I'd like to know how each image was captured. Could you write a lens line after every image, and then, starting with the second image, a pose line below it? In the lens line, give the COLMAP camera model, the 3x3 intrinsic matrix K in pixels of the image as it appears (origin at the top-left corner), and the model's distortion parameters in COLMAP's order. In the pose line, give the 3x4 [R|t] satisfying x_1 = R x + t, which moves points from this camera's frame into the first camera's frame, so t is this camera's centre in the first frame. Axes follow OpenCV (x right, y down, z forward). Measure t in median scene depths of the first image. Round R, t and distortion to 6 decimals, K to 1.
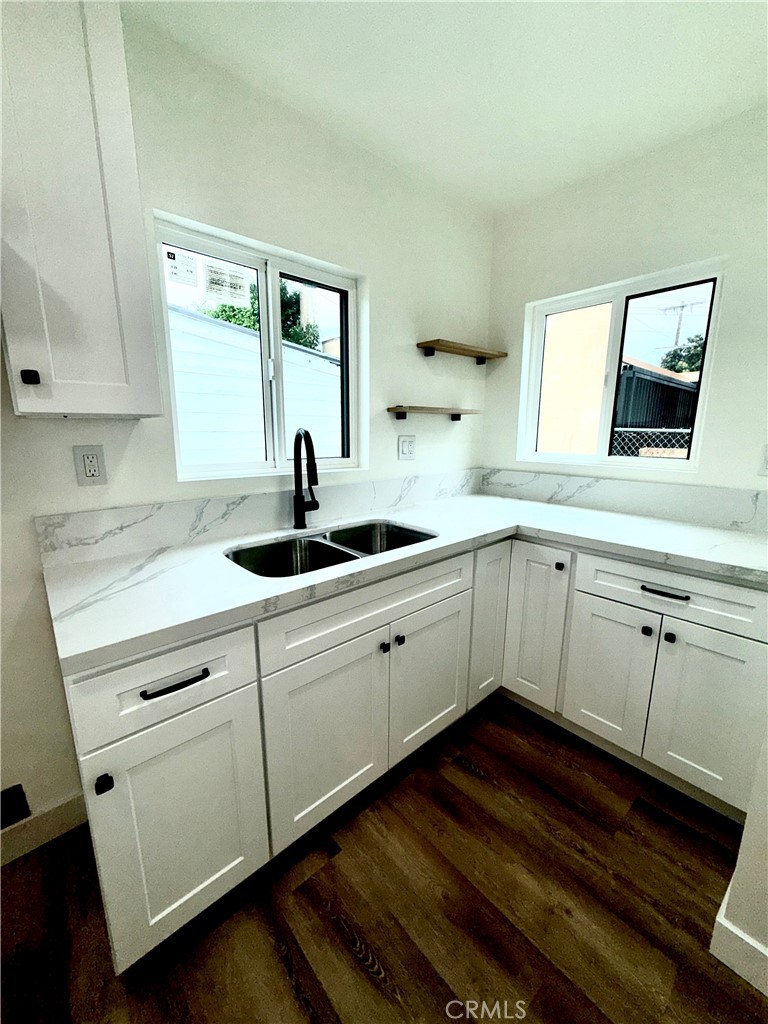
lens RADIAL K [[406.1, 0, 382.2], [0, 406.1, 512.1], [0, 0, 1]] dist [-0.000271, -0.000199]
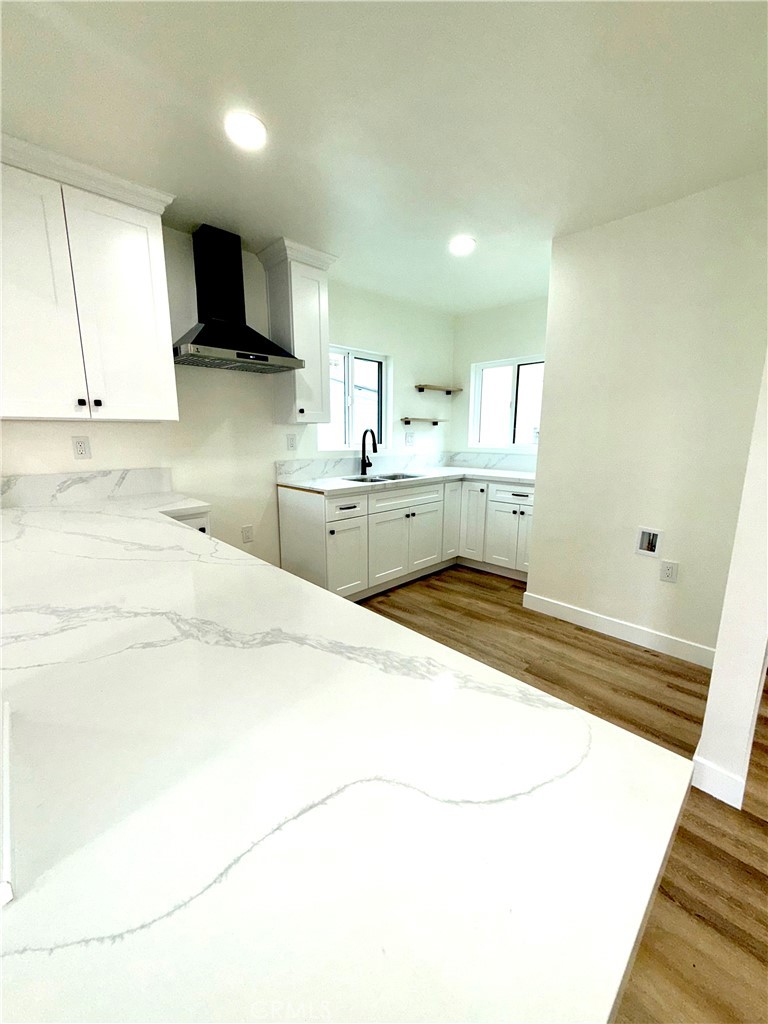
lens RADIAL K [[406.1, 0, 382.8], [0, 406.1, 511.6], [0, 0, 1]] dist [-0.000271, -0.000199]
pose [[0.998797, -0.007567, 0.048451, -0.215438], [0.008207, 0.999882, -0.013018, 0.273300], [-0.048347, 0.013400, 0.998741, -1.197459]]
